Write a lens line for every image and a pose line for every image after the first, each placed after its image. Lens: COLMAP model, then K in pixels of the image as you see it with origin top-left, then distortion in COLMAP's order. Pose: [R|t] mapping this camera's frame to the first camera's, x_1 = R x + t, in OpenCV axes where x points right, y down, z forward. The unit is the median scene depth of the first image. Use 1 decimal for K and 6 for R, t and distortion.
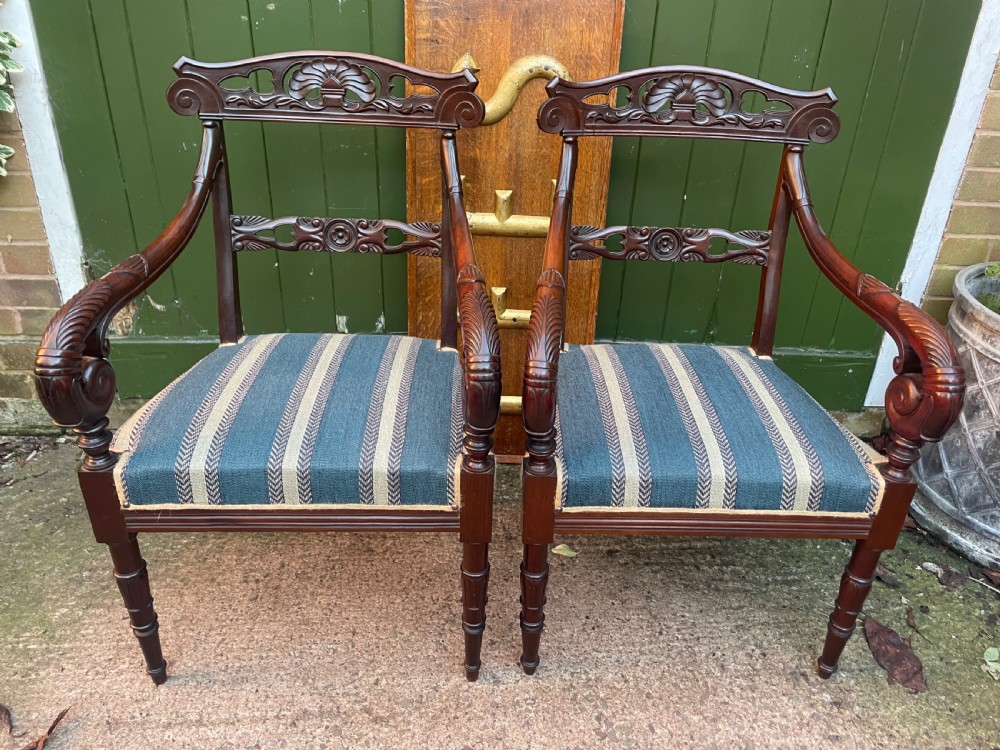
lens RADIAL K [[768.4, 0, 510.6], [0, 768.4, 363.3], [0, 0, 1]] dist [0.070771, -0.105505]
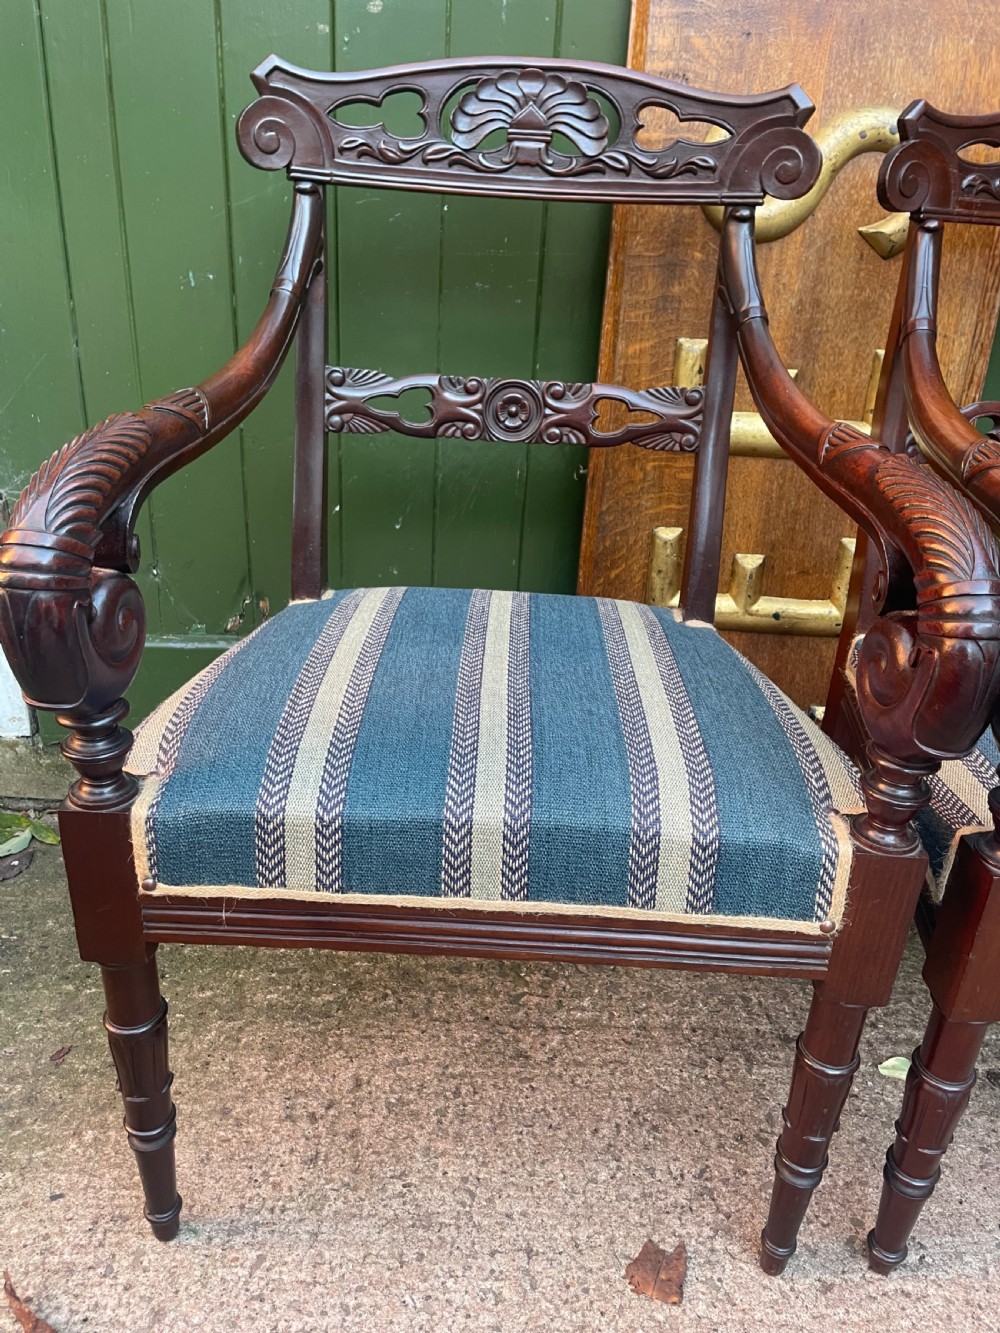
lens RADIAL K [[1024.3, 0, 483.5], [0, 1024.3, 662.6], [0, 0, 1]] dist [0.070771, -0.105505]
pose [[0.999284, 0.025211, -0.028211, -0.205719], [-0.026518, 0.998544, -0.046971, 0.016768], [0.026985, 0.047685, 0.998498, 0.324386]]
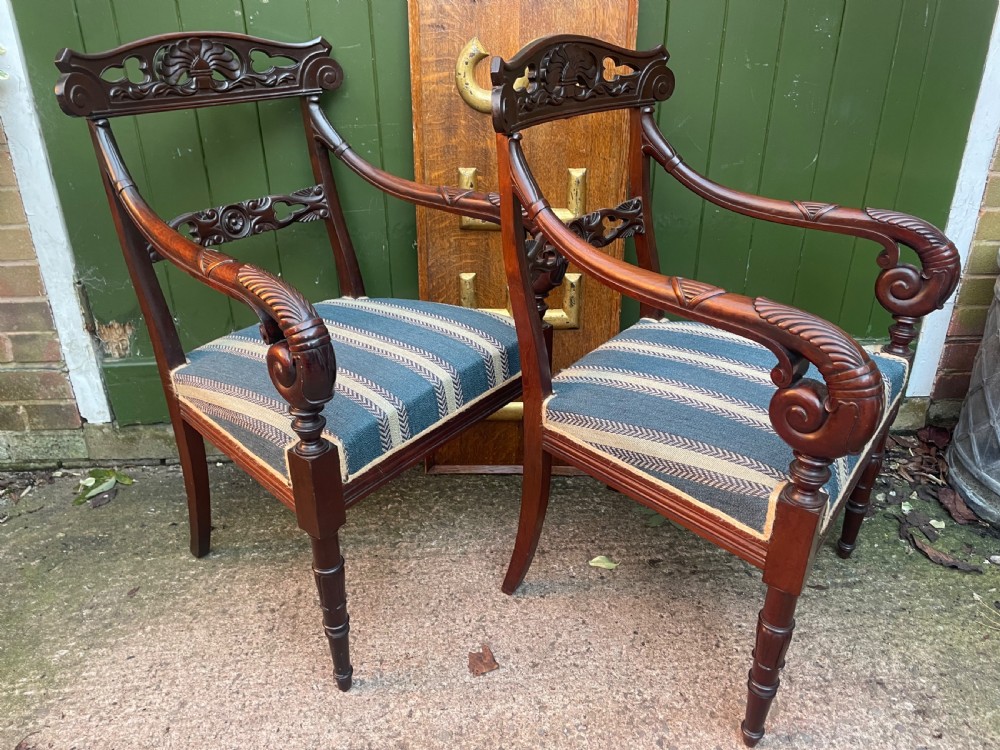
lens RADIAL K [[768.4, 0, 508.0], [0, 768.4, 363.1], [0, 0, 1]] dist [0.070771, -0.105505]
pose [[0.998775, -0.049491, -0.000108, -0.033952], [0.049435, 0.997738, -0.045552, 0.044120], [0.002362, 0.045491, 0.998962, 0.070163]]
